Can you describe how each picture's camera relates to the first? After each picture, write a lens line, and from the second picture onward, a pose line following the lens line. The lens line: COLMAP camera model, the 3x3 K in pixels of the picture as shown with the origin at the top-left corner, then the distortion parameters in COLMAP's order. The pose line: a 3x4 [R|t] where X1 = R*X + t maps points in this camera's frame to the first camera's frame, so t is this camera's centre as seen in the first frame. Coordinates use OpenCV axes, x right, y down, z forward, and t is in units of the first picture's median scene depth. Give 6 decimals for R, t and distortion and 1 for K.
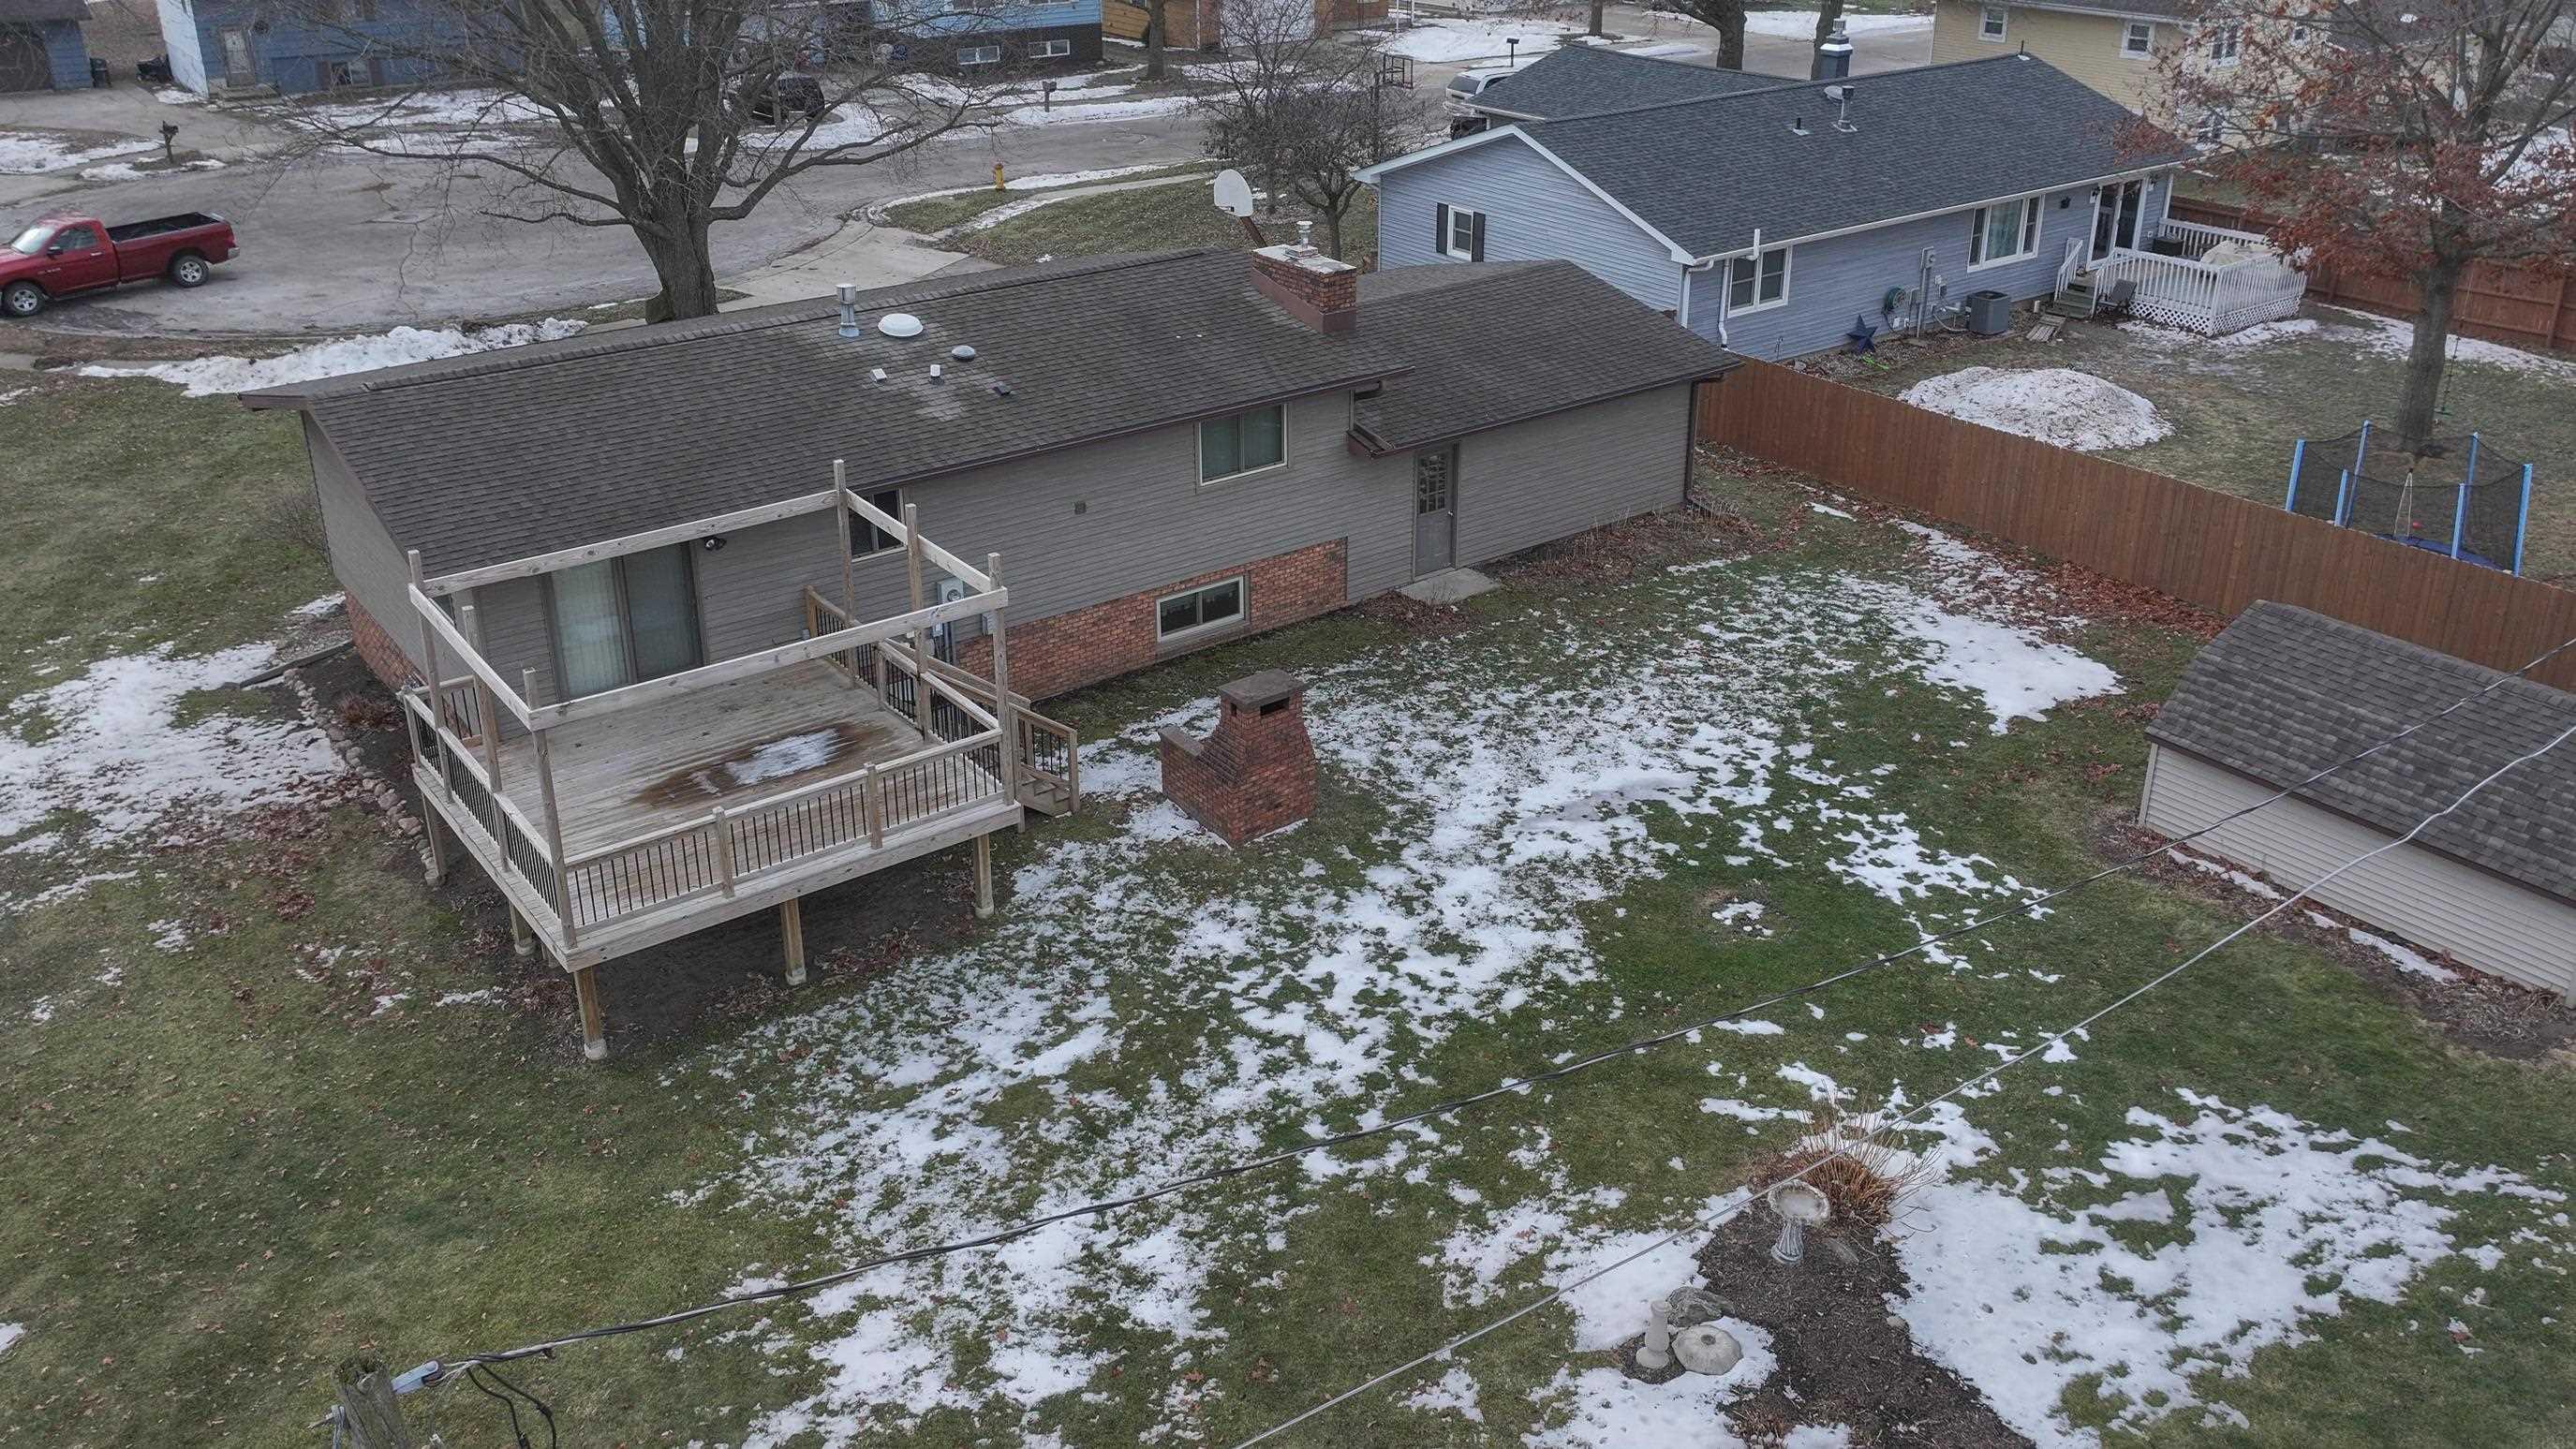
lens RADIAL K [[2013.8, 0, 1288.0], [0, 2013.8, 724.5], [0, 0, 1]] dist [0.002143, 0.003871]
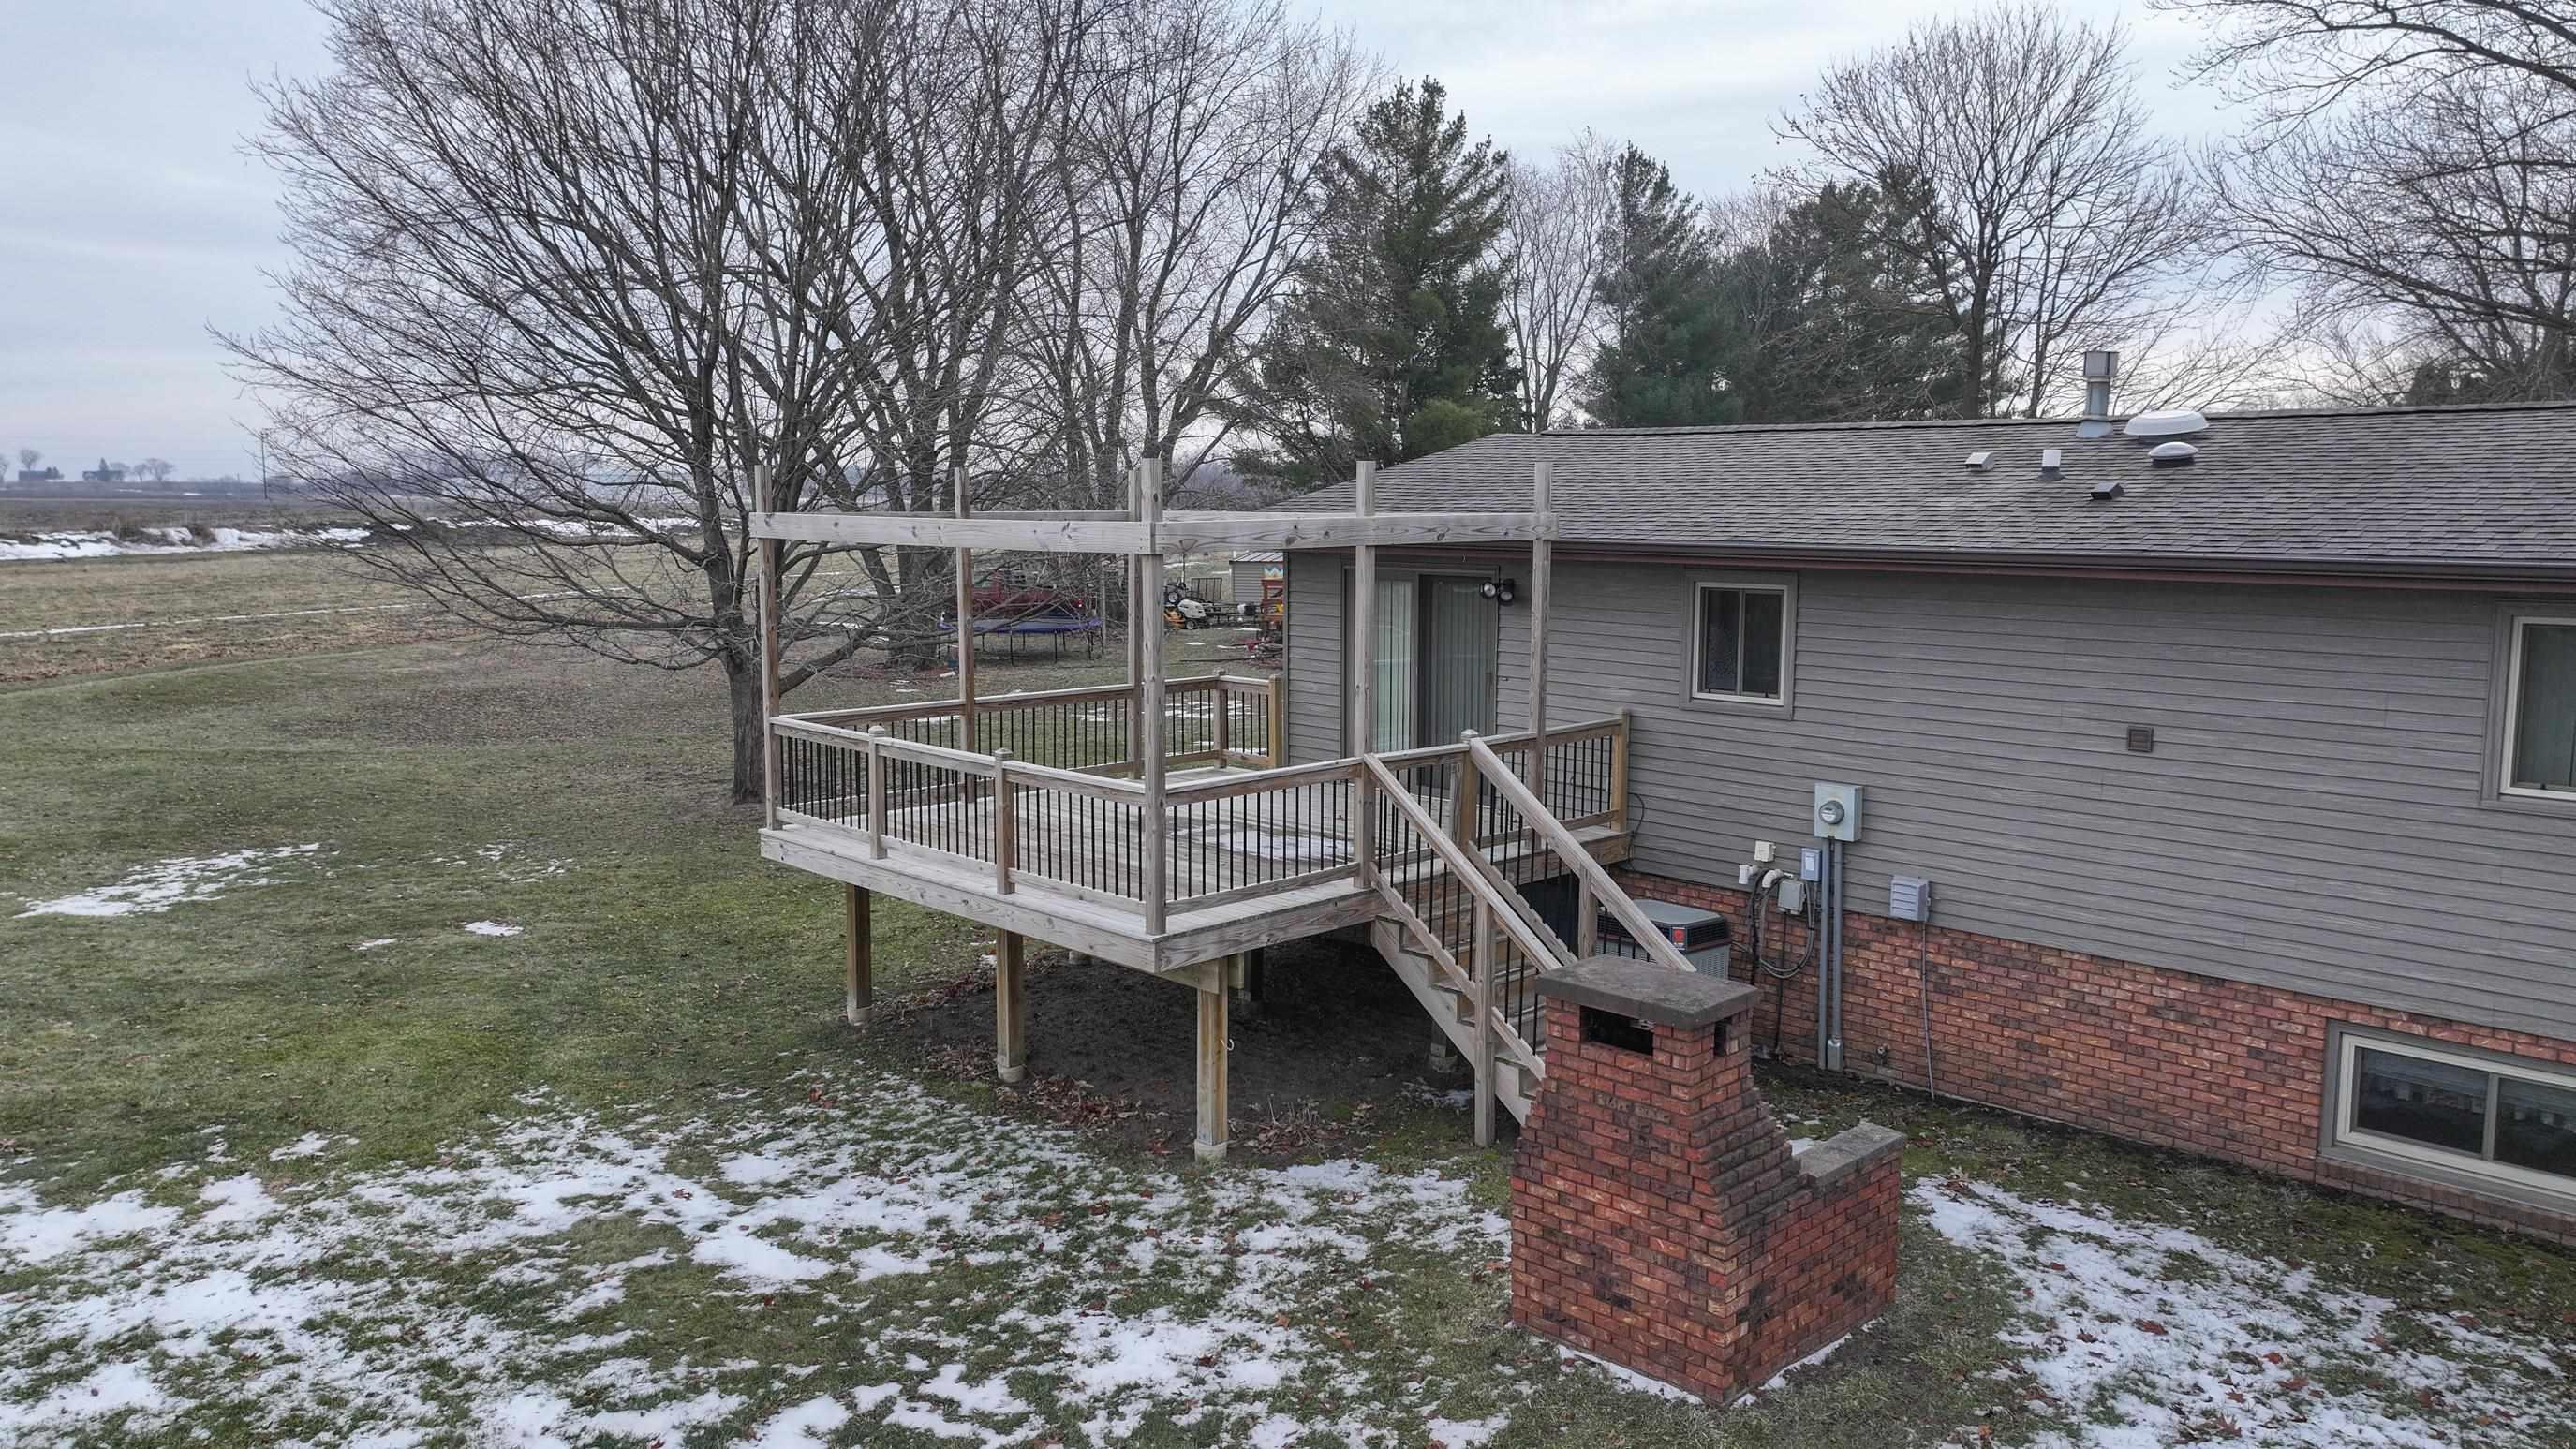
lens RADIAL K [[1813.3, 0, 1288.0], [0, 1813.3, 724.5], [0, 0, 1]] dist [0.000181, 0.012676]
pose [[0.118250, 0.127213, -0.984801, 0.398992], [-0.438710, 0.896409, 0.063117, -0.067991], [0.890814, 0.424579, 0.161810, 1.028075]]
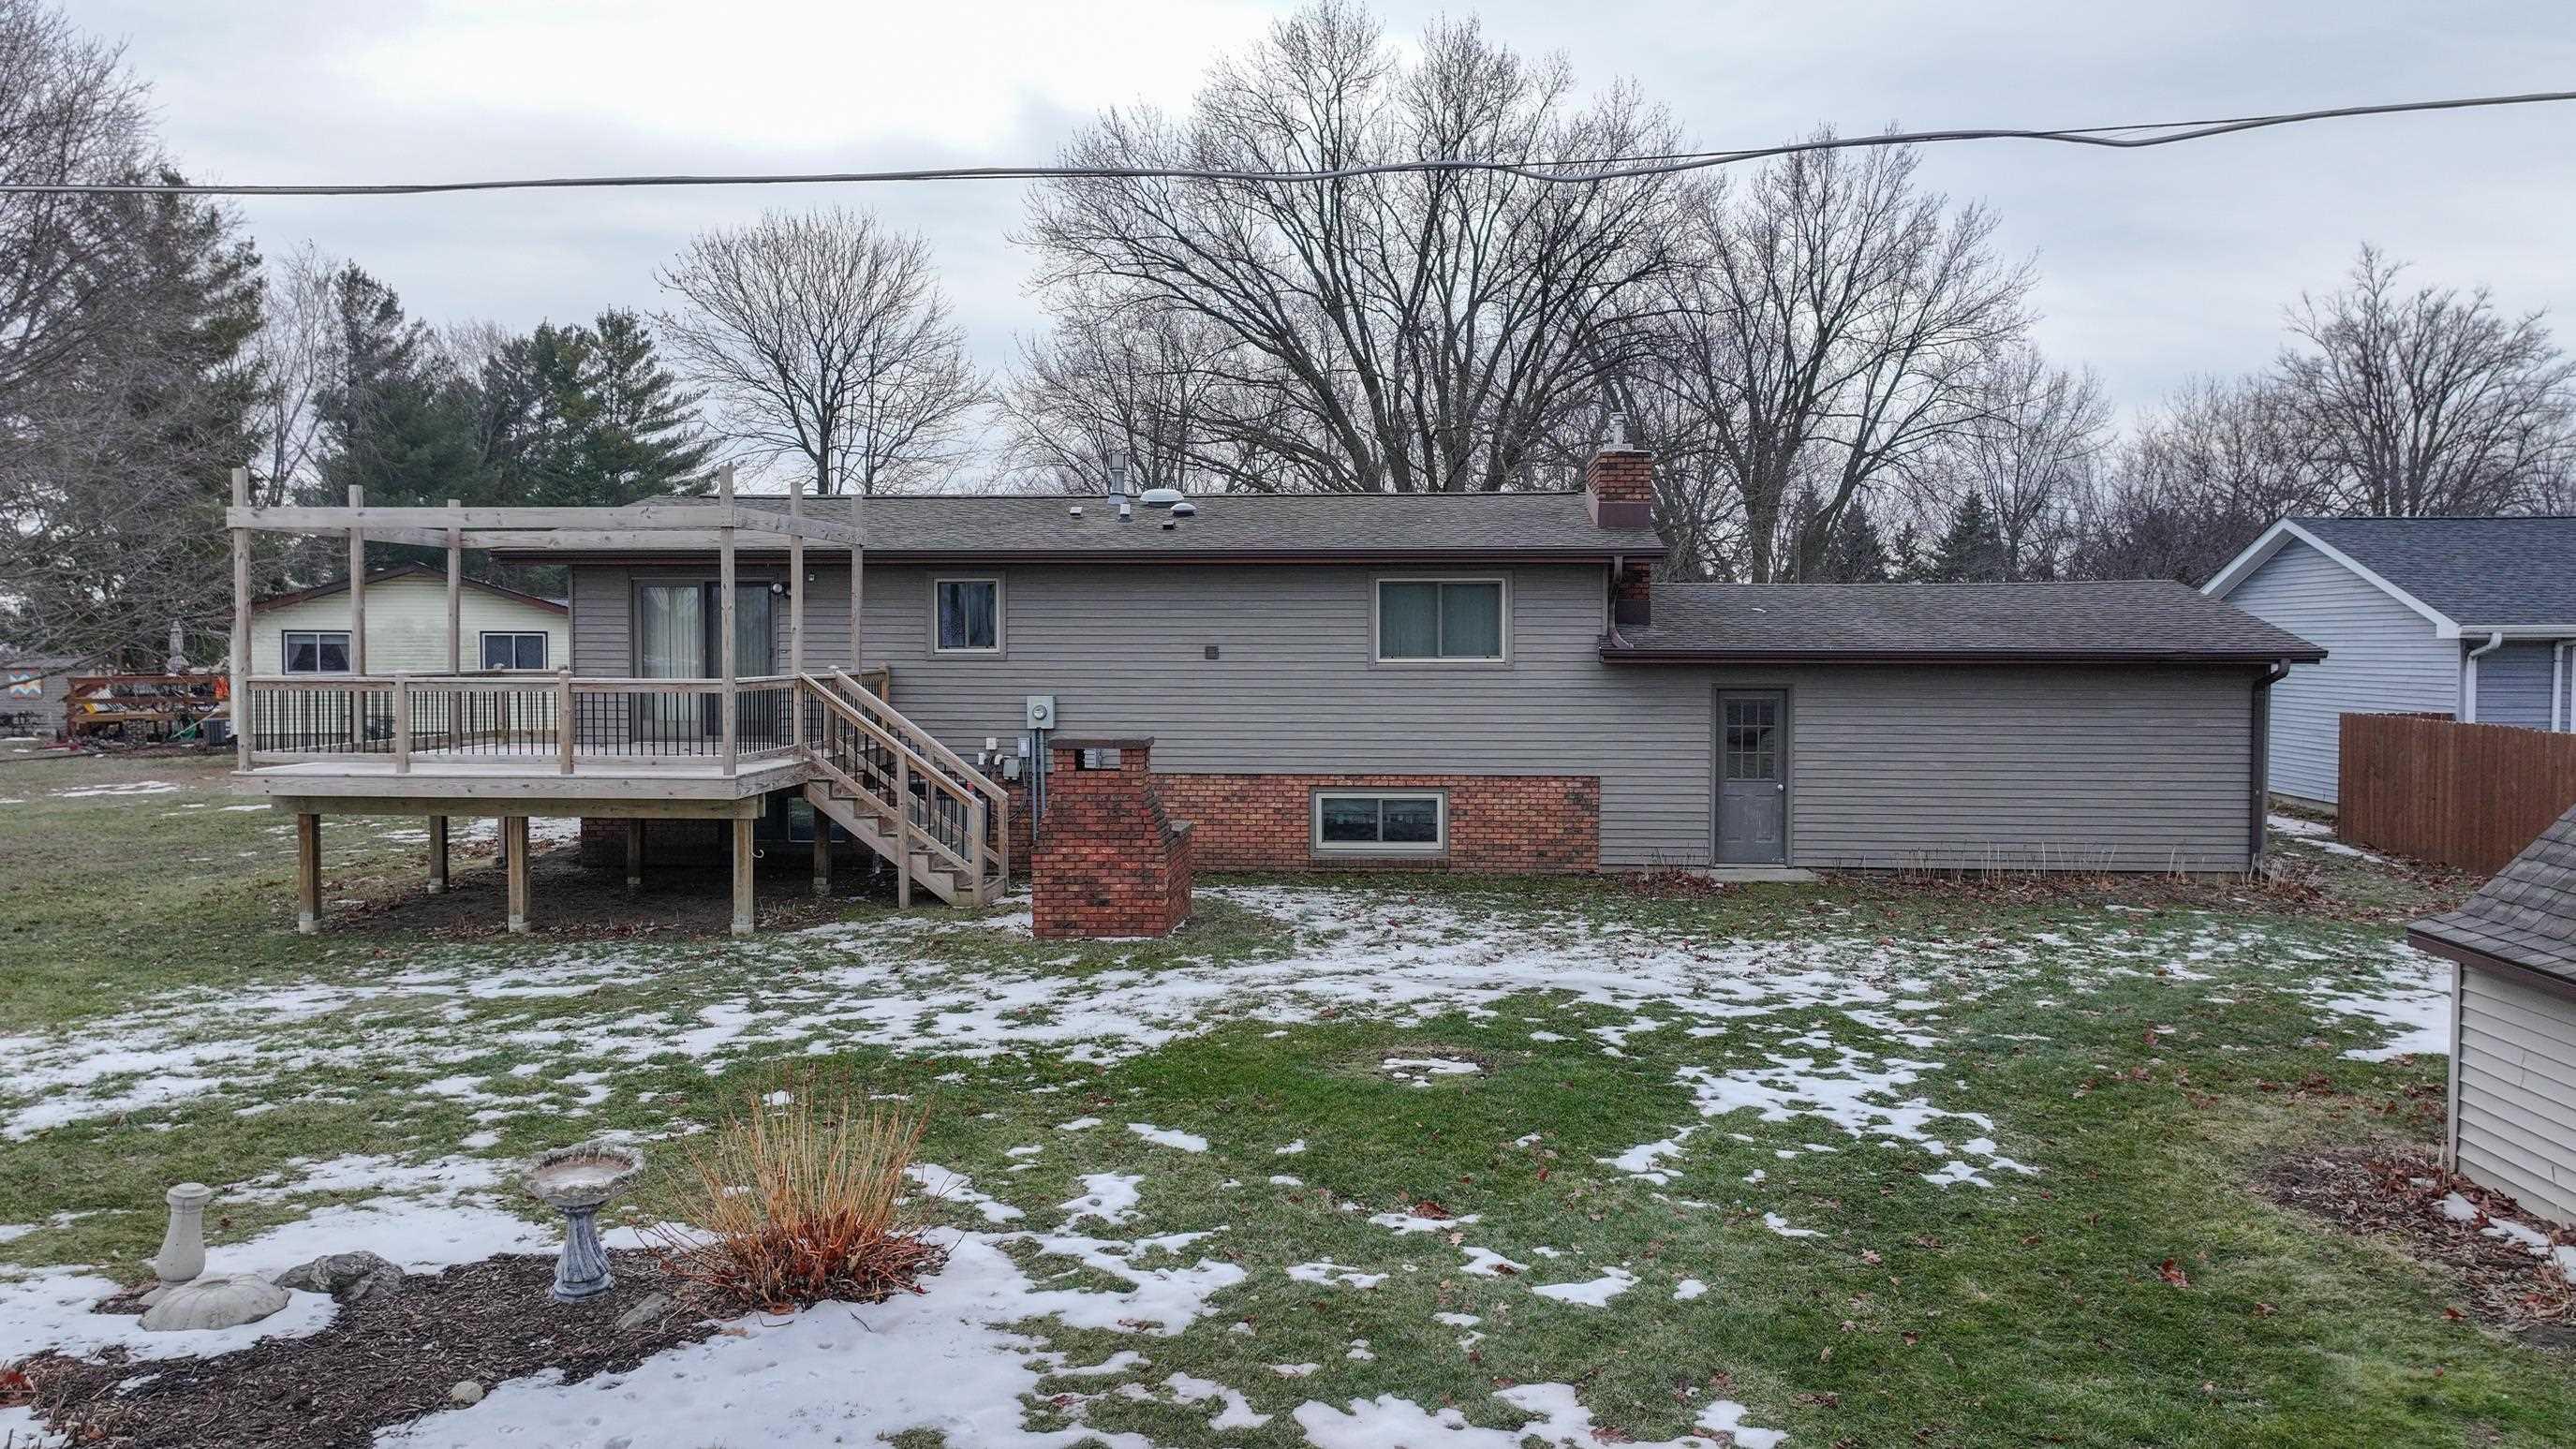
lens RADIAL K [[1813.3, 0, 1288.0], [0, 1813.3, 724.5], [0, 0, 1]] dist [0.000181, 0.012676]
pose [[0.743656, 0.033364, -0.667729, 0.622474], [-0.297799, 0.910731, -0.286155, 0.190973], [0.598575, 0.411650, 0.687207, 0.663734]]
